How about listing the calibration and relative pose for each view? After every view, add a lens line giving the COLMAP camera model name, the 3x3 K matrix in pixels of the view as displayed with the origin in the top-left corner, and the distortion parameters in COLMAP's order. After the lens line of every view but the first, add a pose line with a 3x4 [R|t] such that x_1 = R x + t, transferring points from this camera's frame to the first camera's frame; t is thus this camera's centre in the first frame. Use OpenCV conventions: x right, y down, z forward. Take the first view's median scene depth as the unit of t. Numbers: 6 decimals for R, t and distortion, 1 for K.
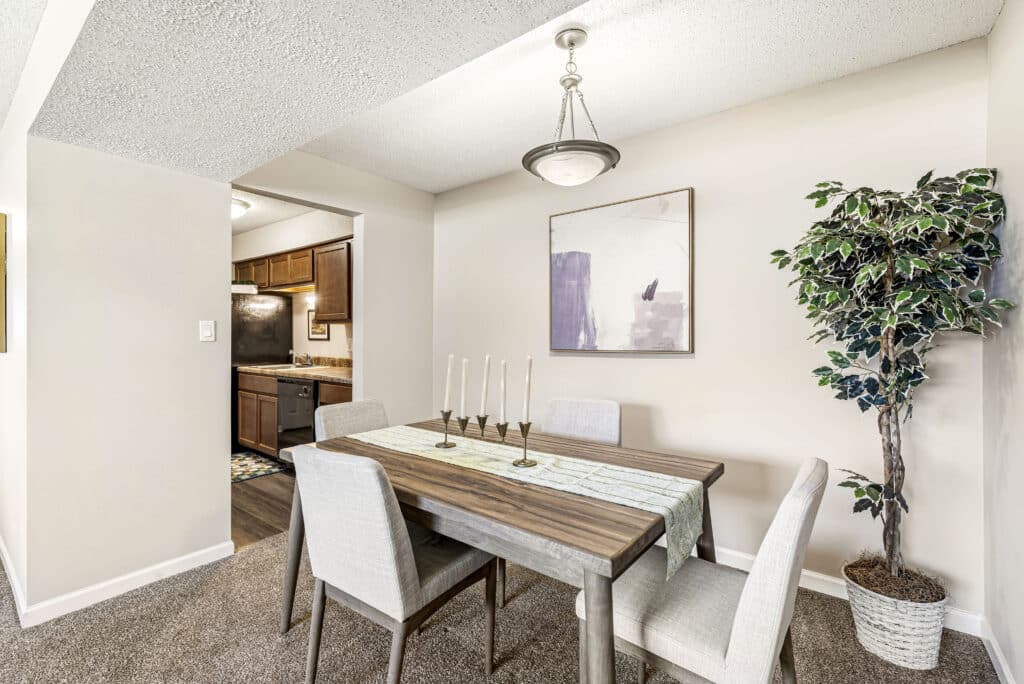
lens RADIAL K [[460.0, 0, 512.0], [0, 460.0, 342.0], [0, 0, 1]] dist [0.000391, 0.000020]
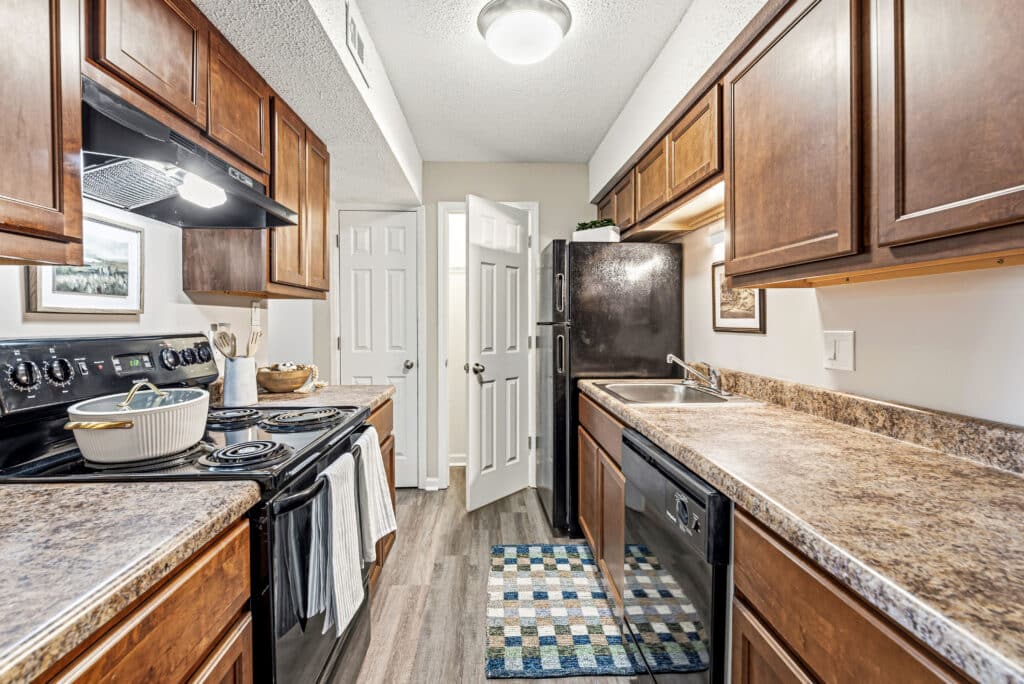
lens RADIAL K [[467.6, 0, 510.7], [0, 467.6, 328.4], [0, 0, 1]] dist [0.000890, 0.000060]
pose [[0.654078, 0.001502, -0.756426, -0.242510], [-0.002306, 0.999997, -0.000009, -0.007006], [0.756424, 0.001750, 0.654080, 0.589341]]
